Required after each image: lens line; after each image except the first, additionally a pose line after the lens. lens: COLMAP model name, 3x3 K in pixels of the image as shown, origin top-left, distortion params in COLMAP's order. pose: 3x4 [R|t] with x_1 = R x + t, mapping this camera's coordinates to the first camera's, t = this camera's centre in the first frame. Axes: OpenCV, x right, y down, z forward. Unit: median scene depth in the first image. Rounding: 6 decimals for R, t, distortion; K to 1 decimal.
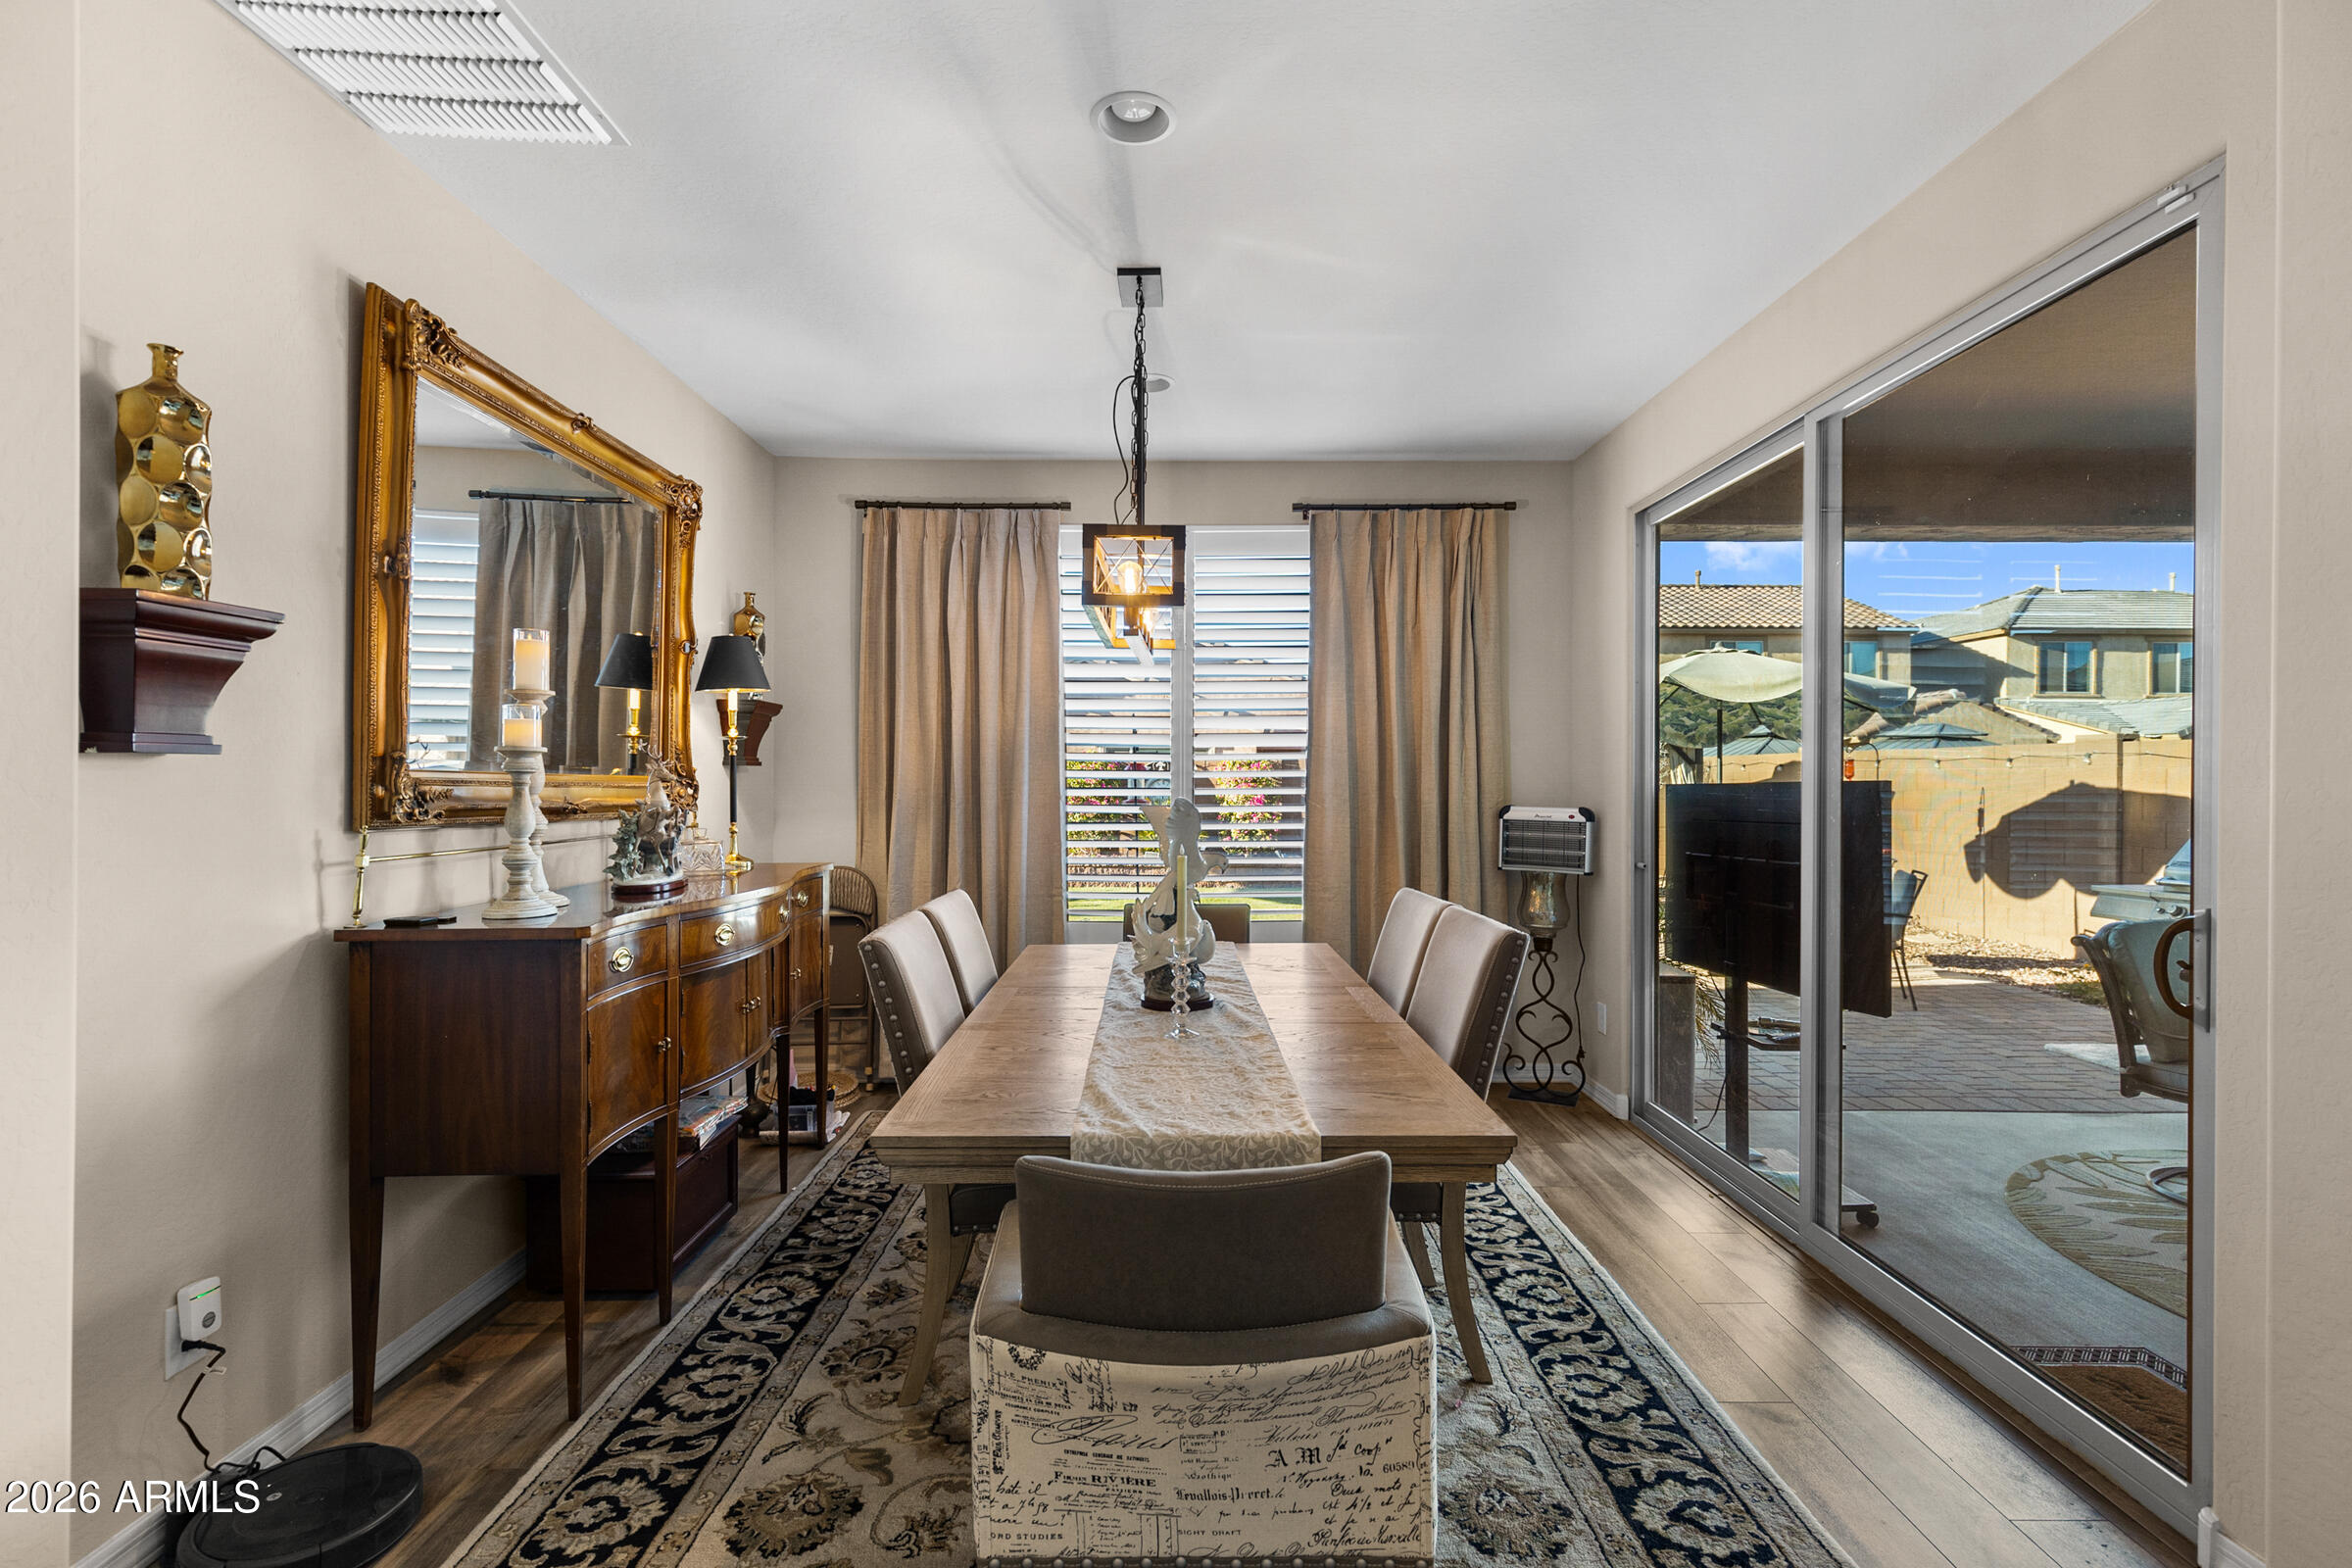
lens RADIAL K [[1079.2, 0, 1174.4], [0, 1079.2, 780.3], [0, 0, 1]] dist [0.002747, -0.001152]
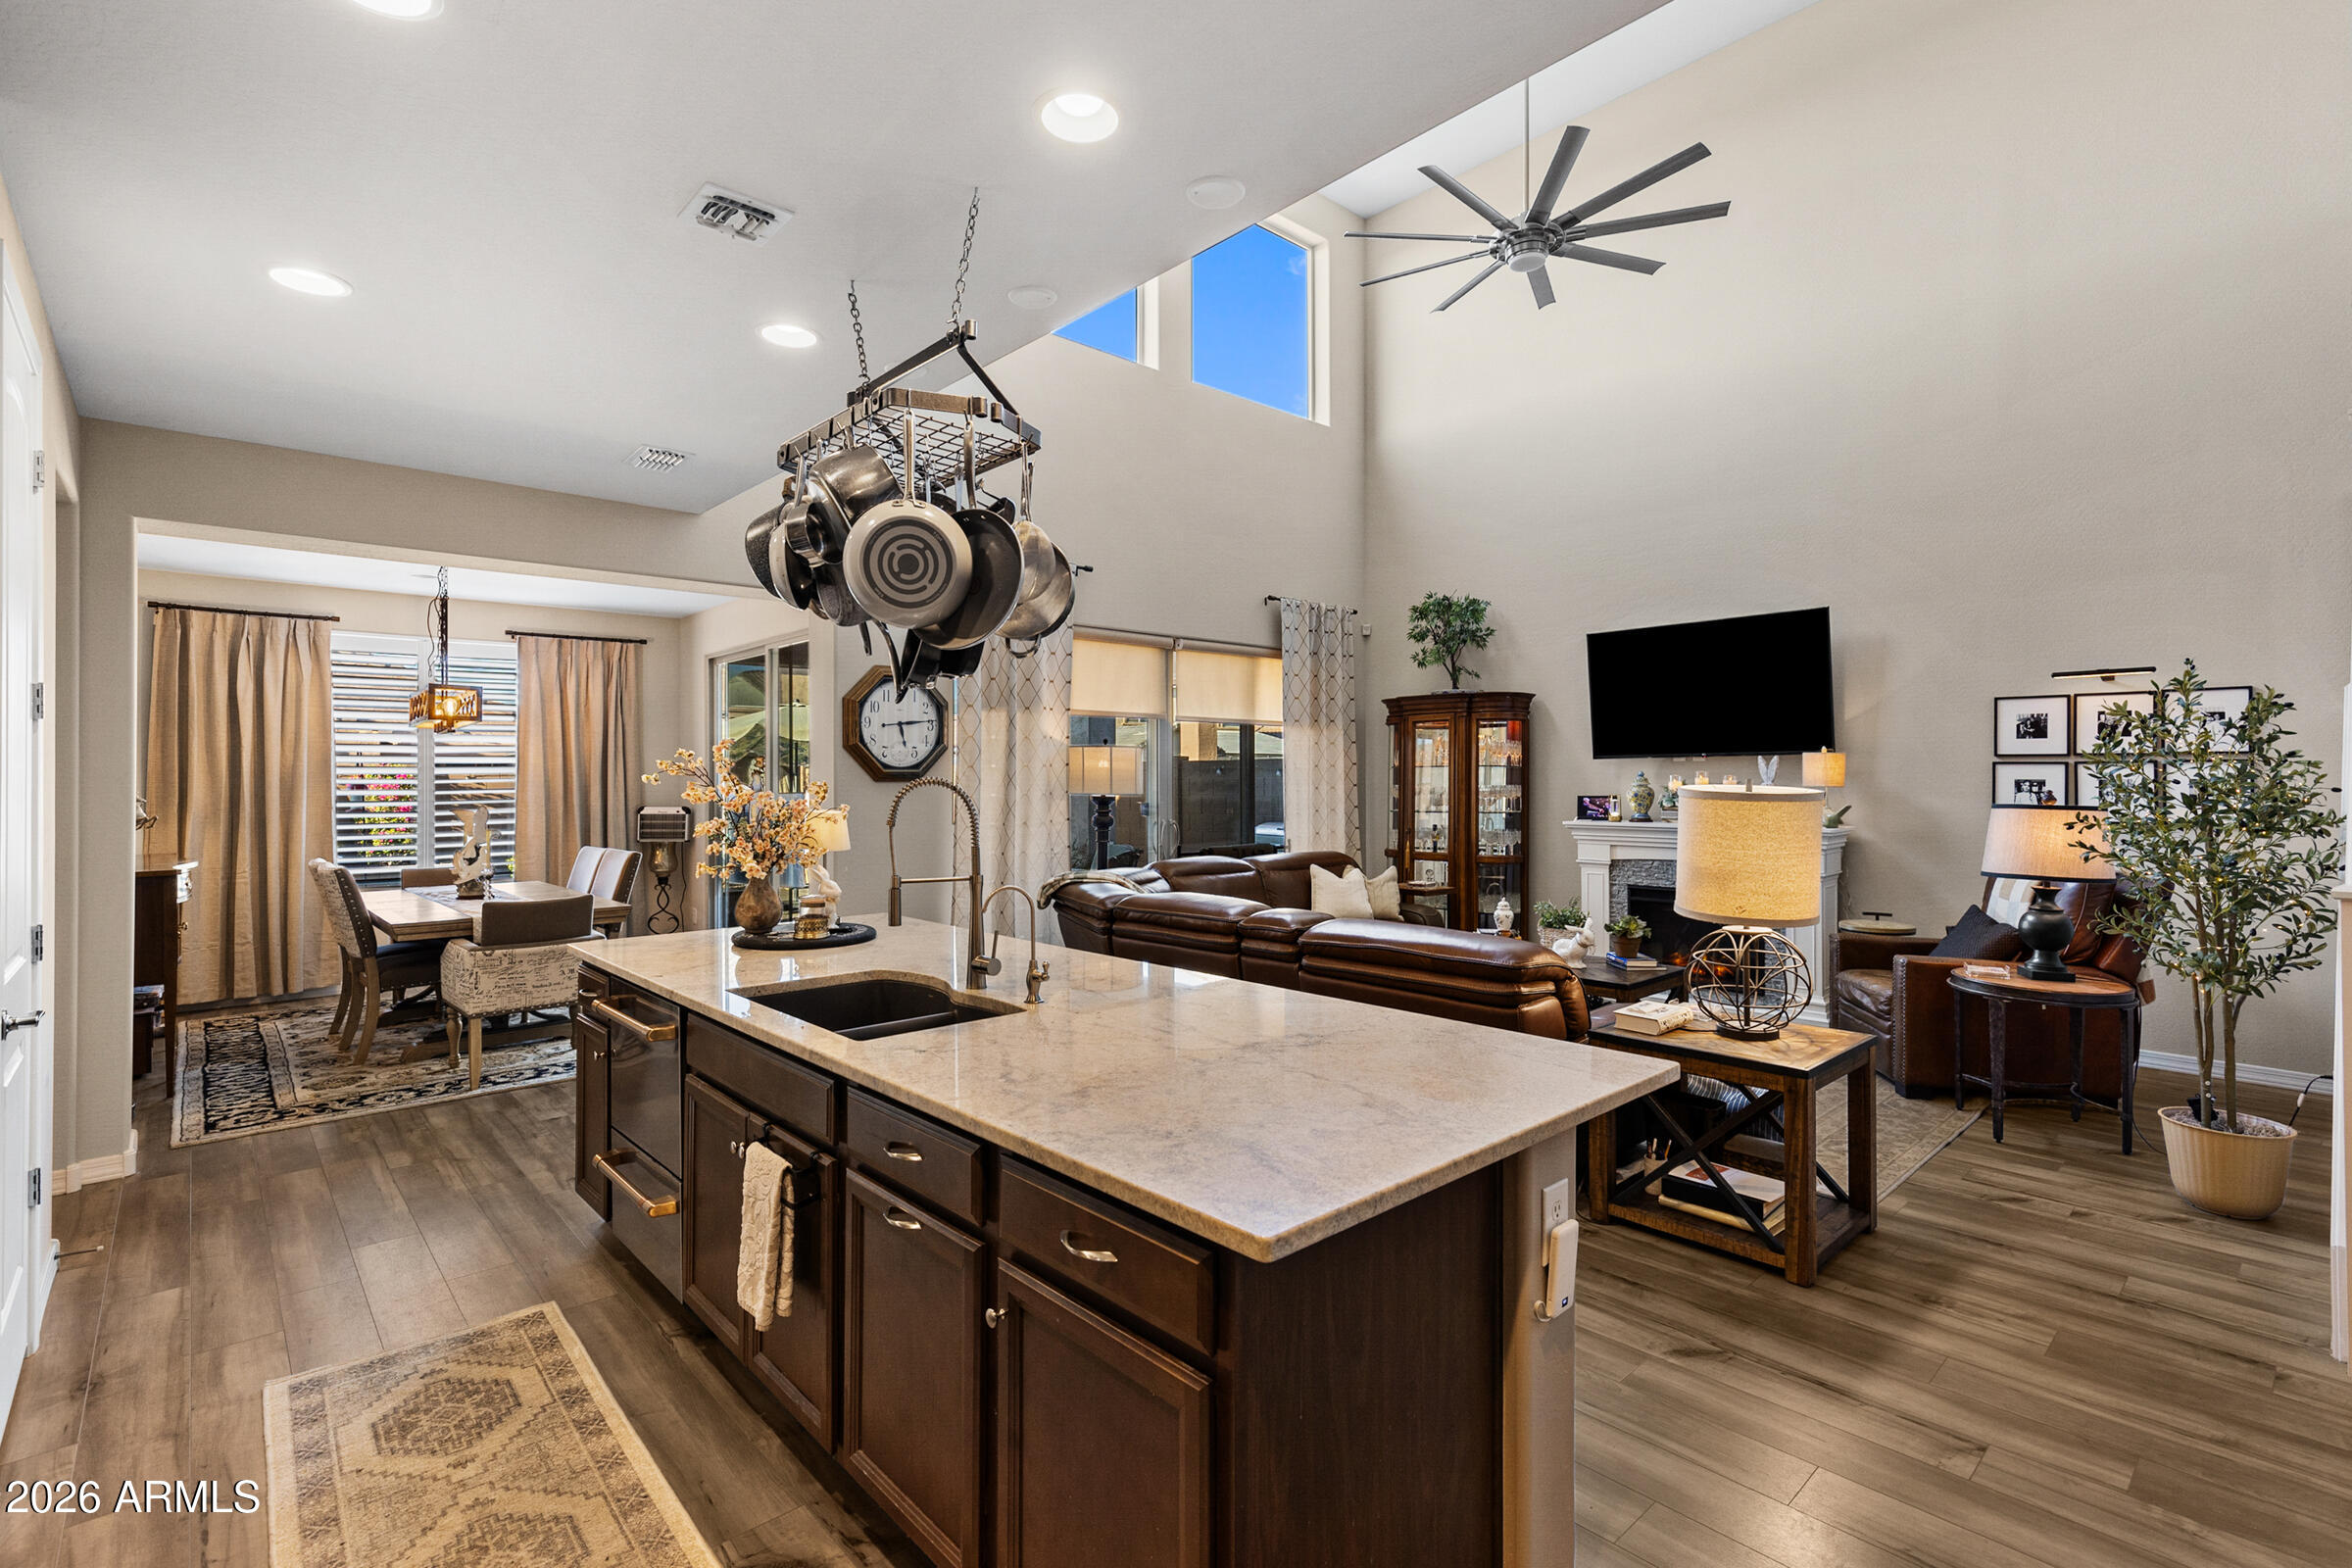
lens RADIAL K [[1079.2, 0, 1186.1], [0, 1079.2, 770.4], [0, 0, 1]] dist [0.002747, -0.001152]
pose [[0.735117, 0.001372, 0.677939, -0.255877], [0.003589, 0.999976, -0.005916, -0.023059], [-0.677930, 0.006782, 0.735095, -0.975981]]
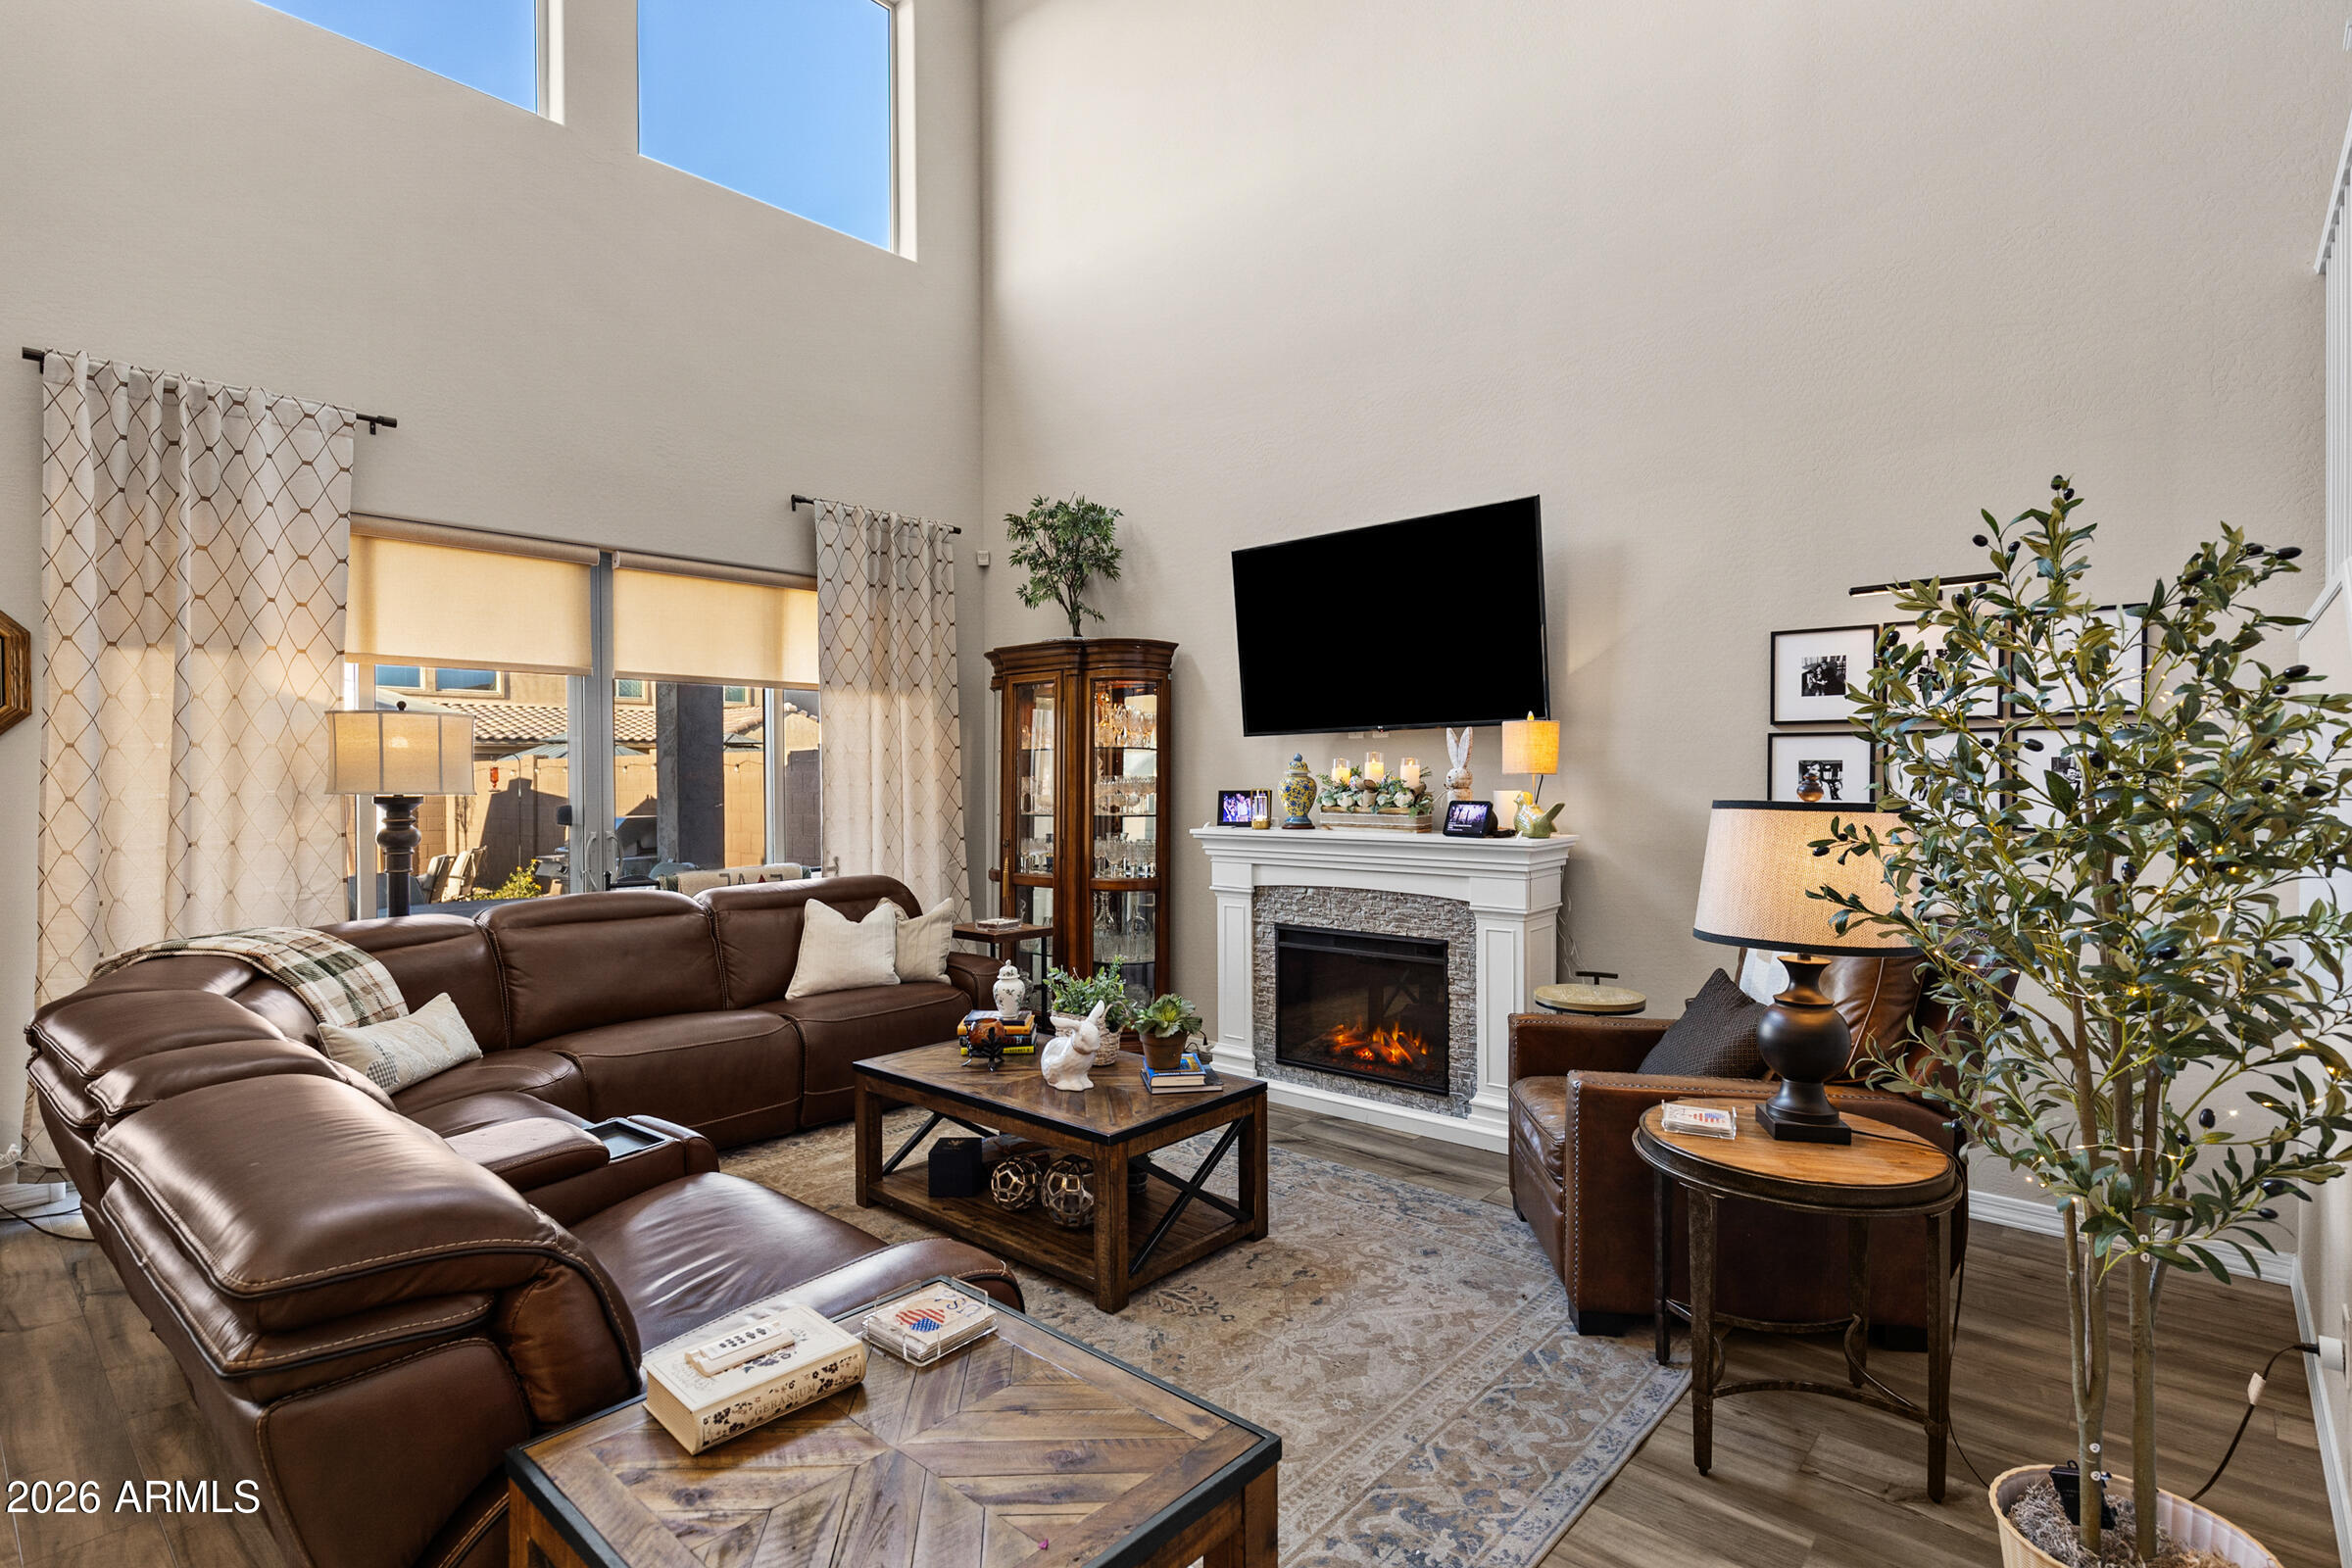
lens RADIAL K [[1146.5, 0, 1182.3], [0, 1146.5, 787.1], [0, 0, 1]] dist [0.000474, -0.000190]
pose [[0.660053, -0.014666, 0.751076, 0.359896], [0.008364, 0.999891, 0.012174, -0.011046], [-0.751173, -0.001754, 0.660103, -0.923216]]
